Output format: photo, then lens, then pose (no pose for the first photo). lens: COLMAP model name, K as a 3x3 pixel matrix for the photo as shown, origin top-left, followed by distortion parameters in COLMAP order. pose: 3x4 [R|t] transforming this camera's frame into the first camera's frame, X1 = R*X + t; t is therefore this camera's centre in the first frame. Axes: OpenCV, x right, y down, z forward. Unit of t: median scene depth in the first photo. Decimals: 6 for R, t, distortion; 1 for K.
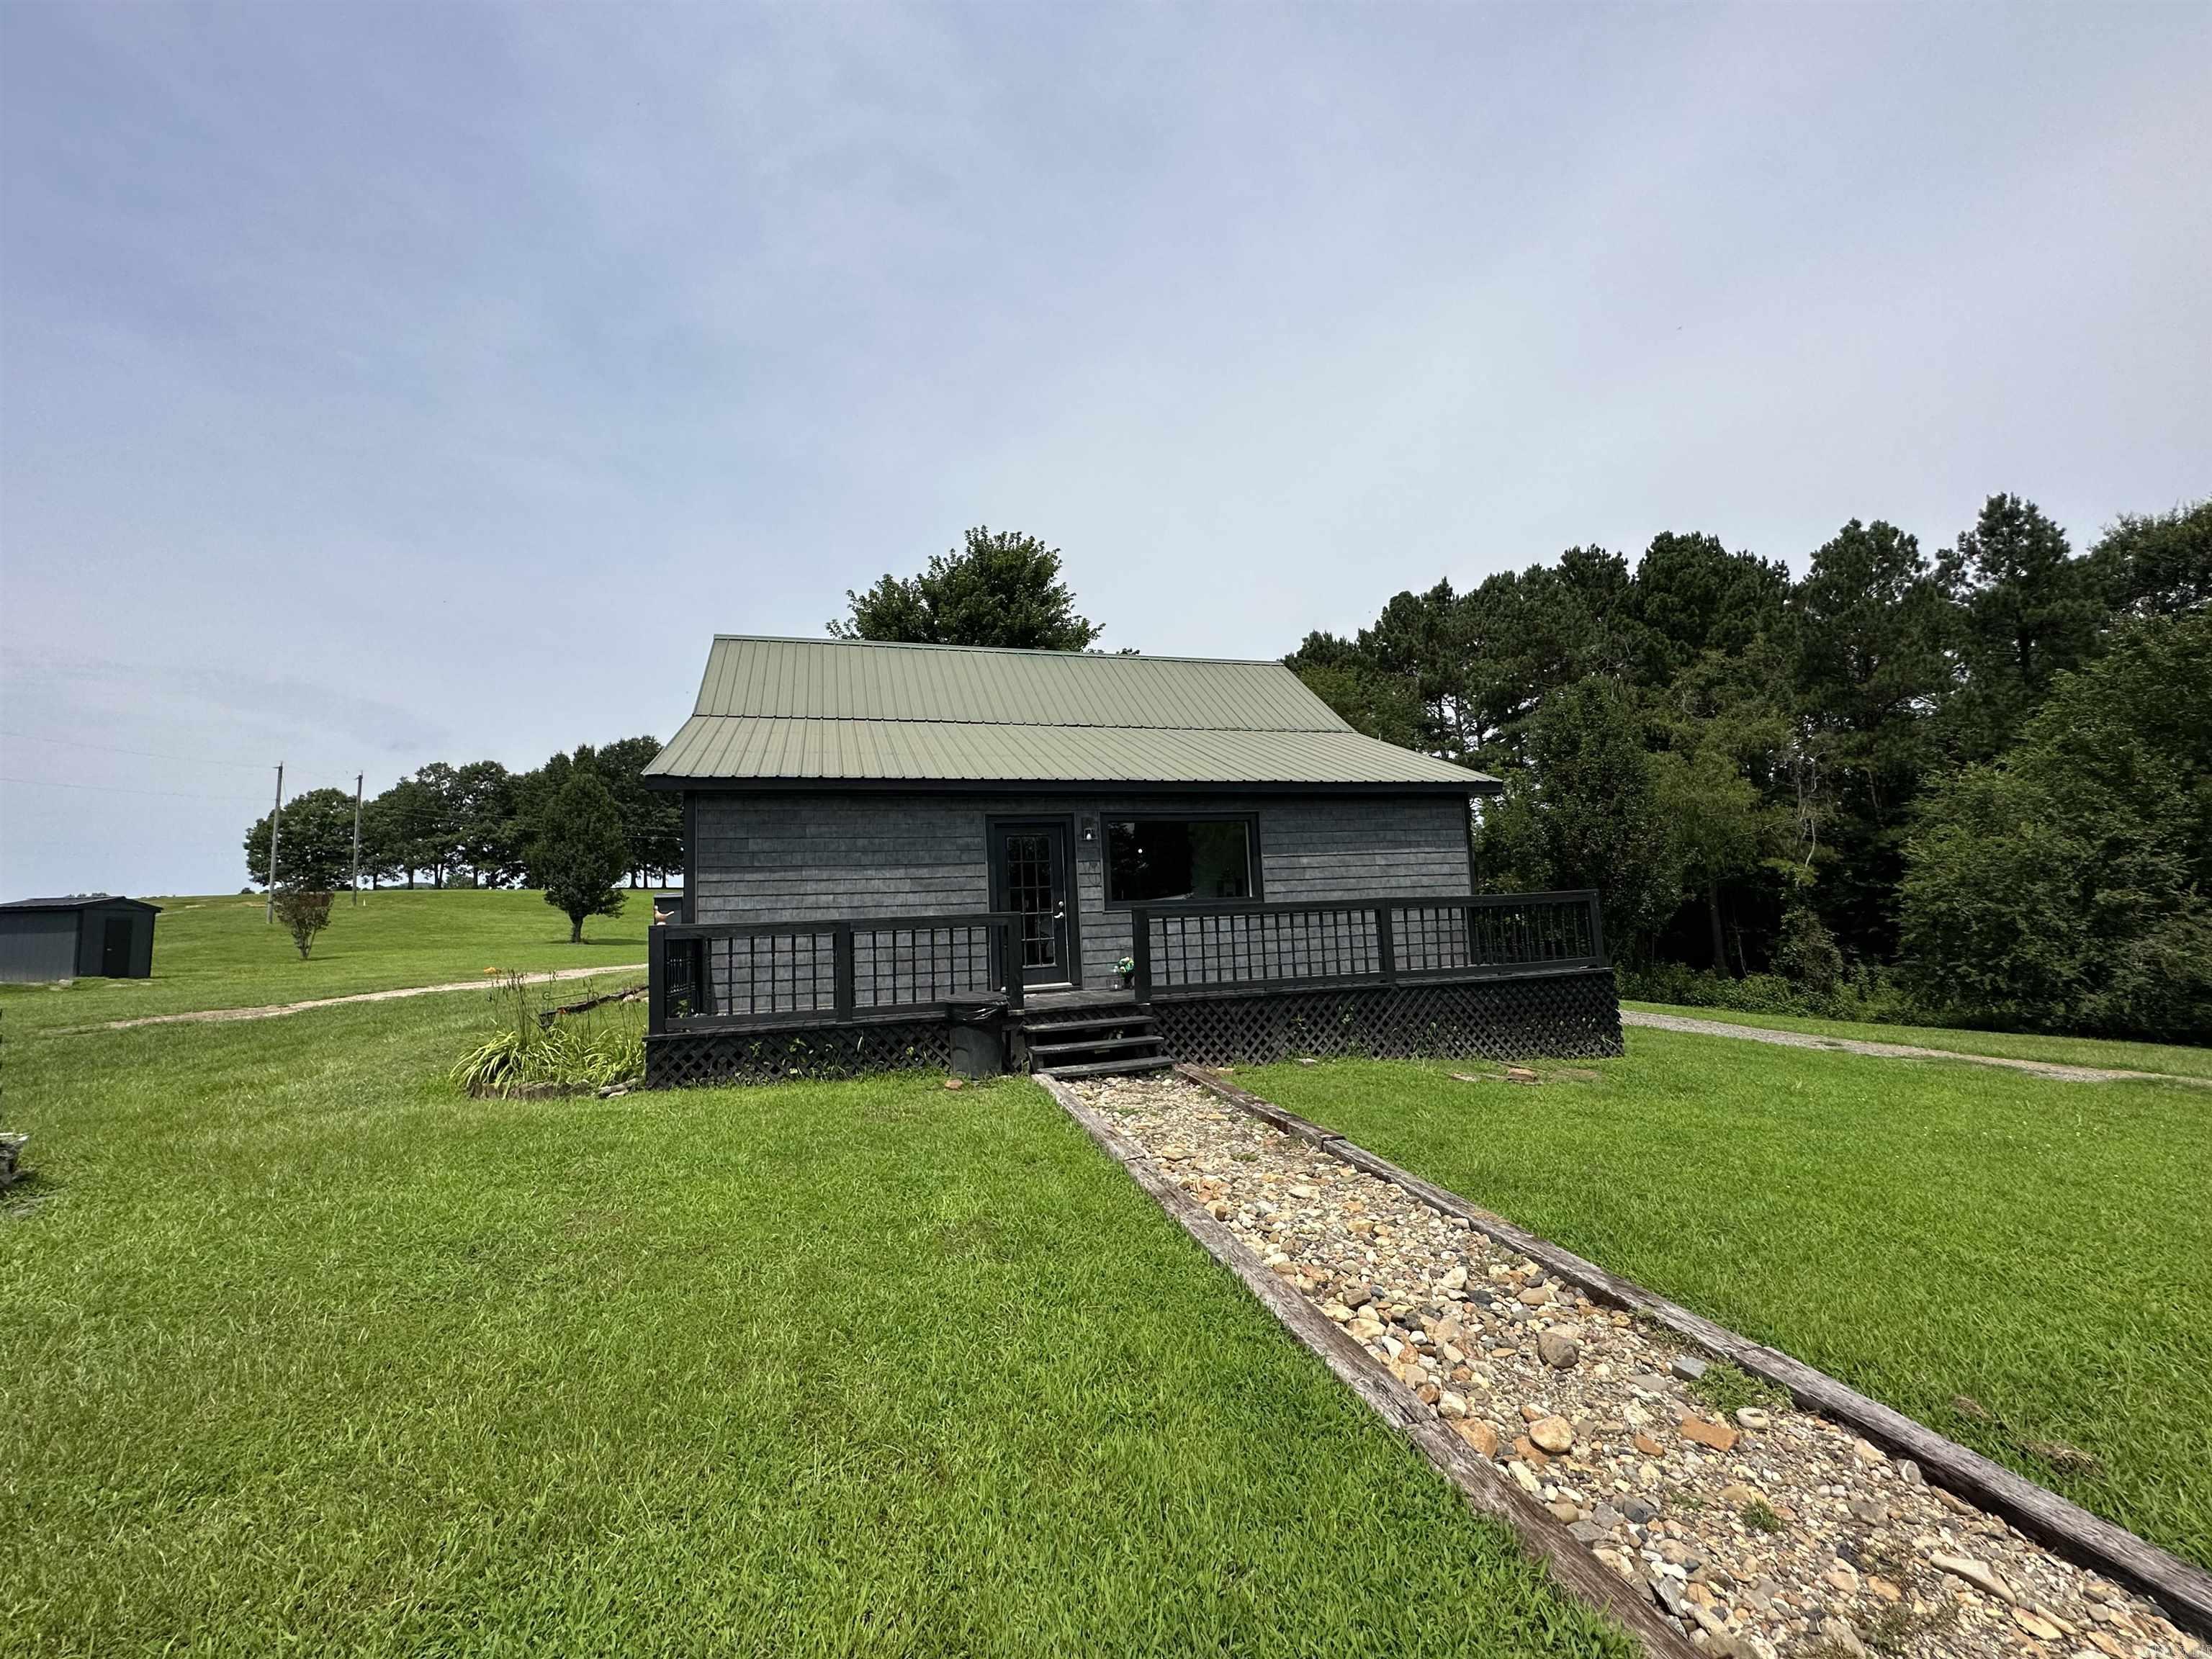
lens RADIAL K [[882.4, 0, 1103.6], [0, 882.4, 836.0], [0, 0, 1]] dist [-0.002105, -0.000185]
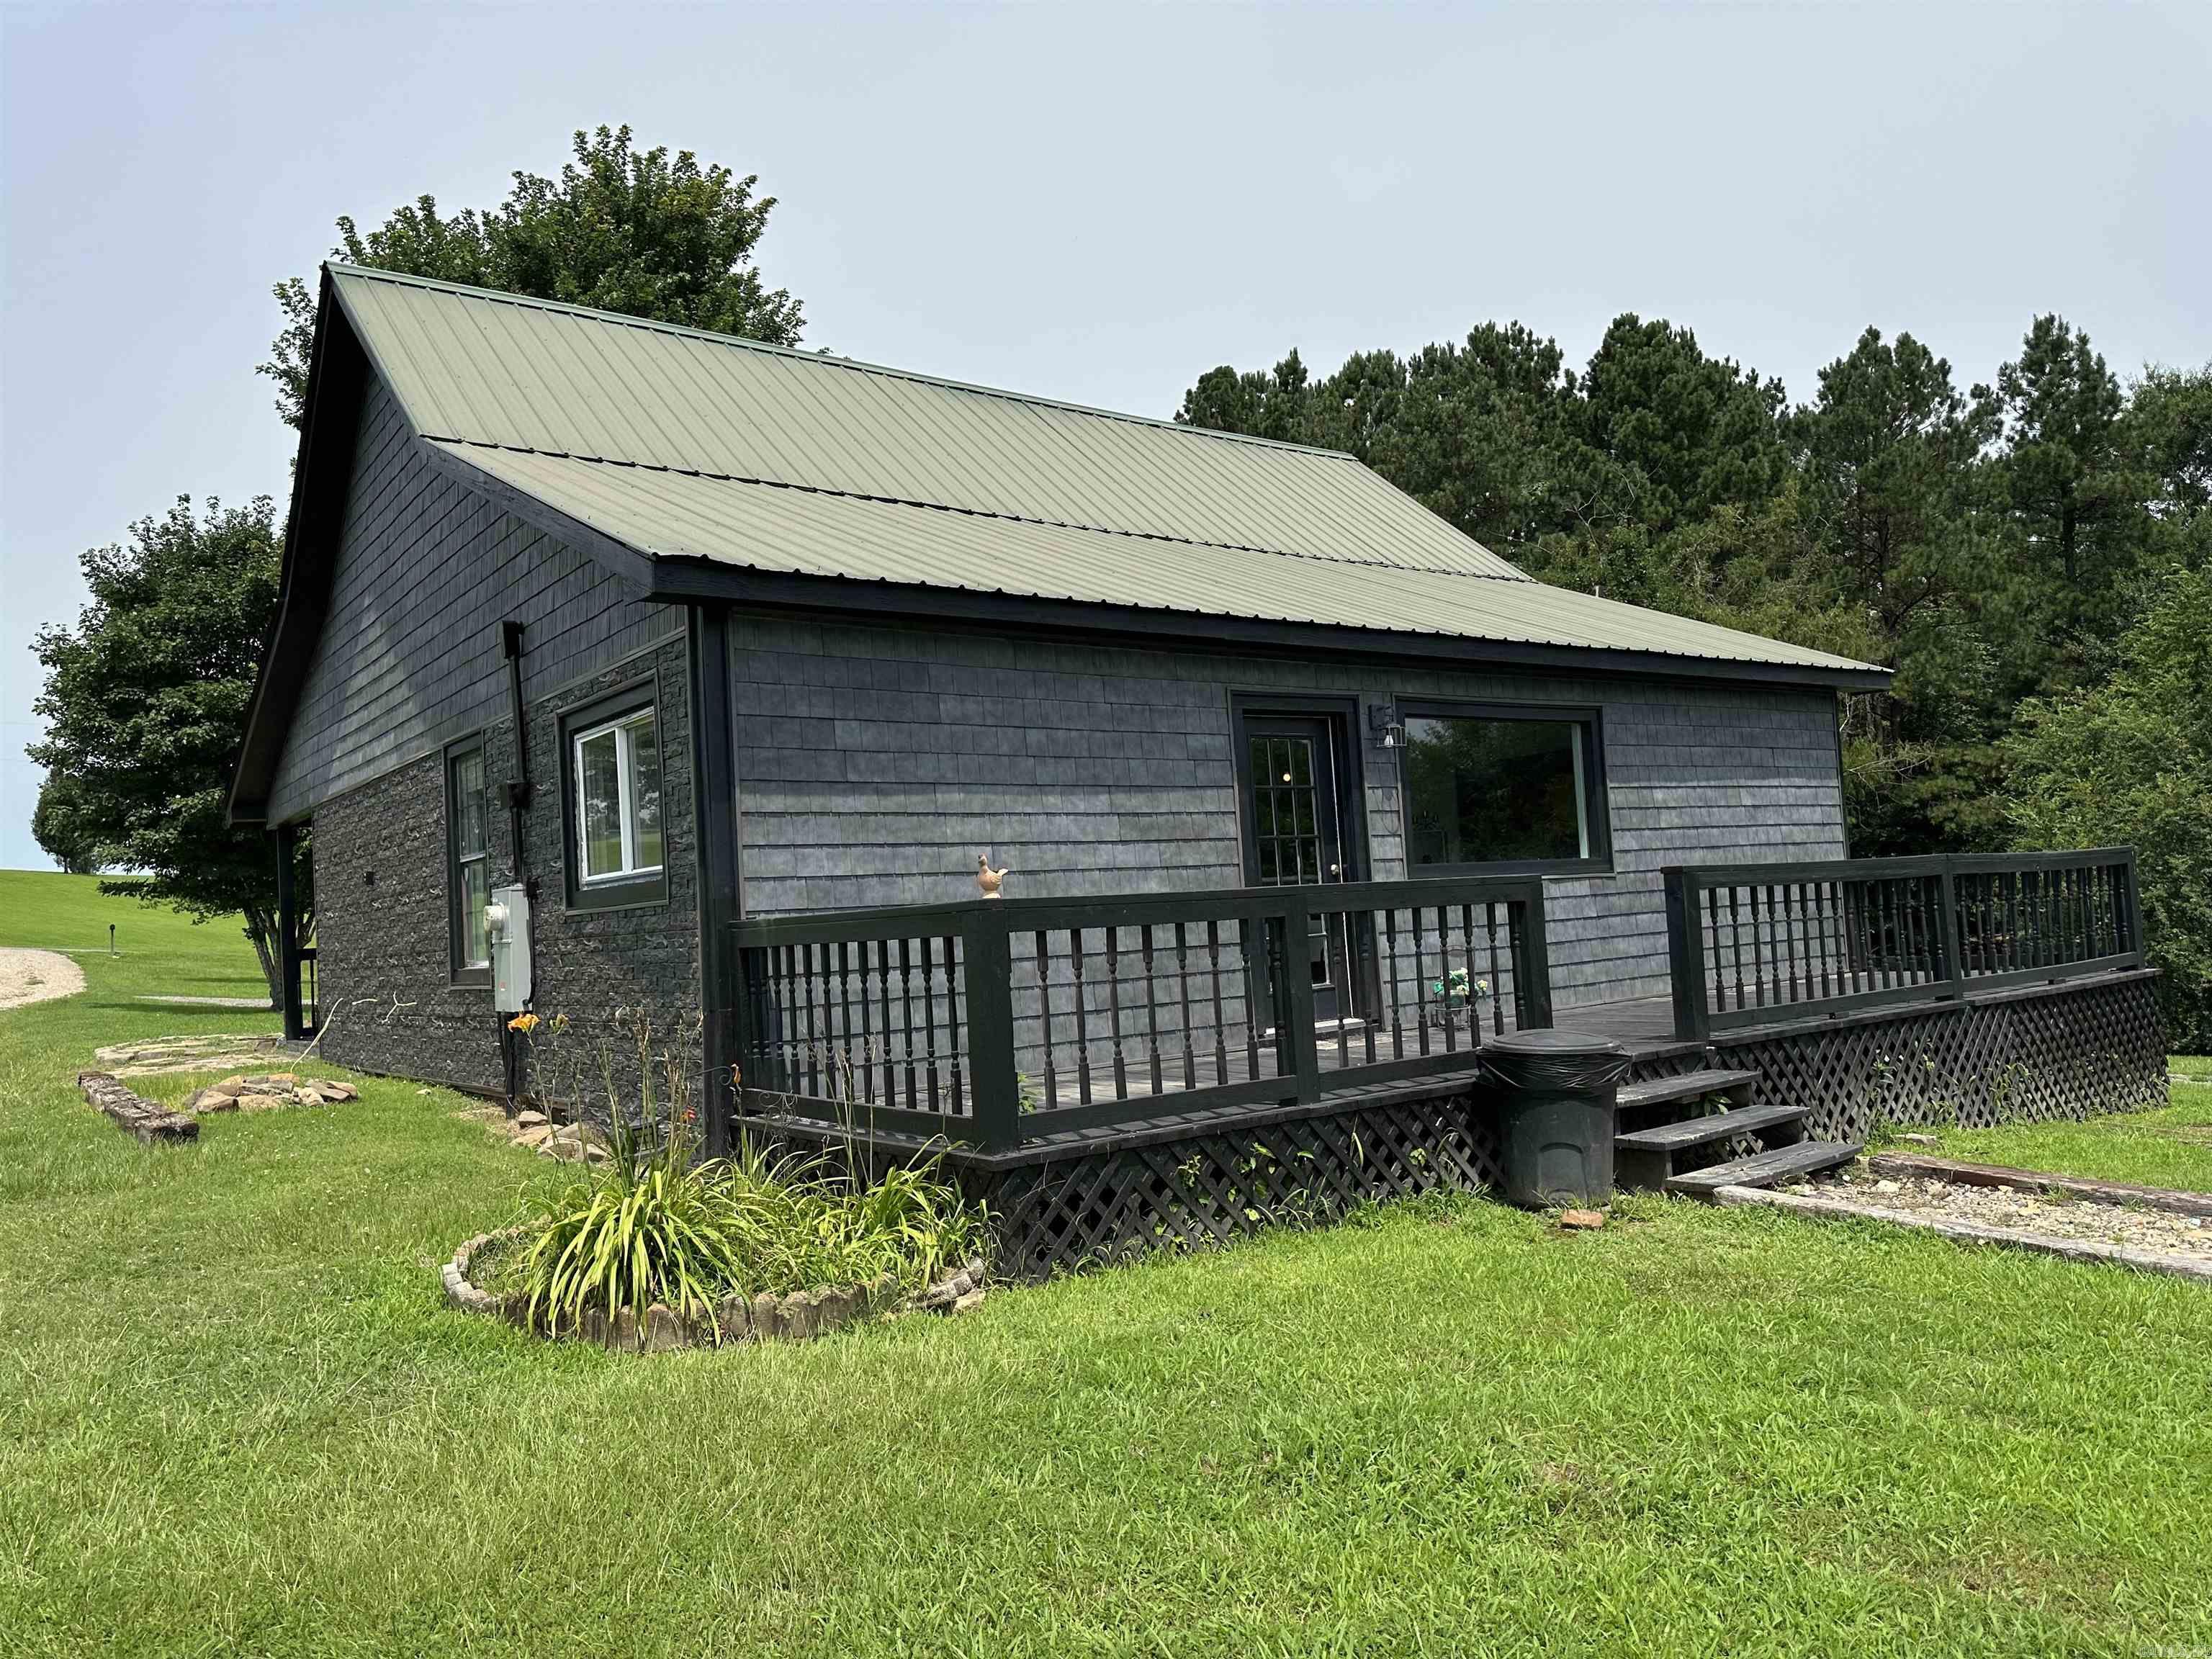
lens RADIAL K [[1557.2, 0, 1108.7], [0, 1557.2, 825.2], [0, 0, 1]] dist [0.051962, -0.070523]
pose [[0.941005, 0.010034, 0.338245, -0.485746], [-0.019649, 0.999494, 0.025013, 0.031048], [-0.337823, -0.030183, 0.940726, 0.183184]]
